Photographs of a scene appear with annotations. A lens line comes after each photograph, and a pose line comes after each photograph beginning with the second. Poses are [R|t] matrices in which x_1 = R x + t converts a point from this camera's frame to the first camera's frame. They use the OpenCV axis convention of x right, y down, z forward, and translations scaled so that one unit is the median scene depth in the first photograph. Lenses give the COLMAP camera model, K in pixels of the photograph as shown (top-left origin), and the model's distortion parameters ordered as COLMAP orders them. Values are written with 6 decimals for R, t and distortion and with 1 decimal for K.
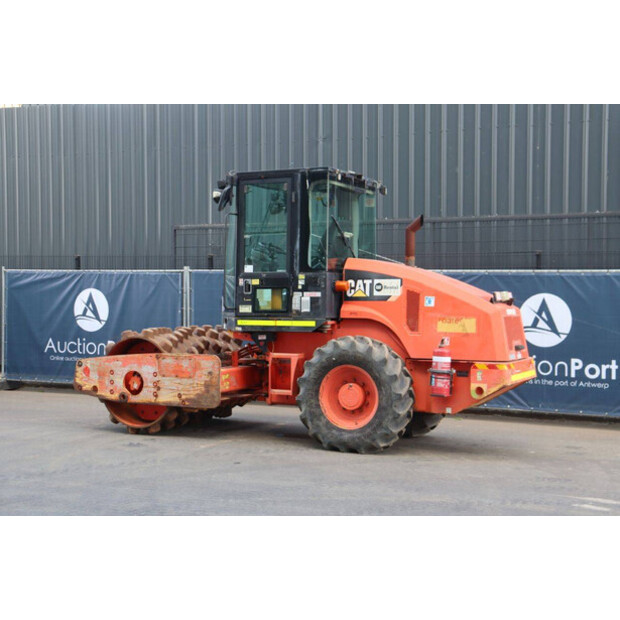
lens RADIAL K [[1012.8, 0, 310.0], [0, 1012.8, 310.0], [0, 0, 1]] dist [0.089555, 0.015426]
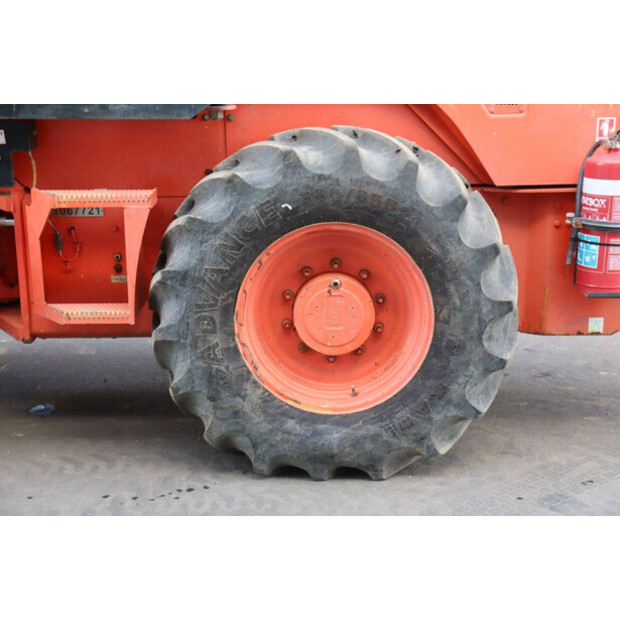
lens RADIAL K [[1083.8, 0, 310.0], [0, 1083.8, 310.0], [0, 0, 1]] dist [0.176510, 0.074968]
pose [[0.893950, -0.123375, 0.430850, -0.115803], [0.018460, 0.970683, 0.239655, -0.000972], [-0.447786, -0.206286, 0.870019, 0.681572]]
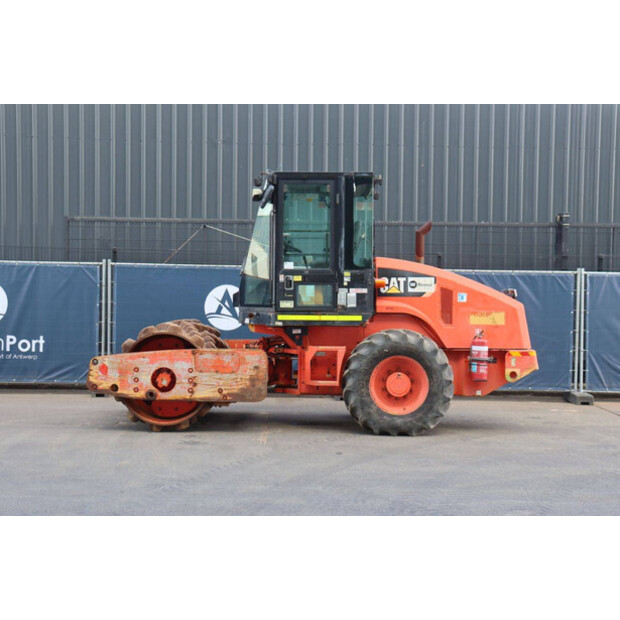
lens RADIAL K [[863.5, 0, 310.0], [0, 863.5, 310.0], [0, 0, 1]] dist [0.011543, 0.054445]
pose [[0.895591, -0.006953, 0.444824, -0.448354], [-0.000095, 0.999875, 0.015820, -0.009462], [-0.444879, -0.014210, 0.895478, 0.205494]]
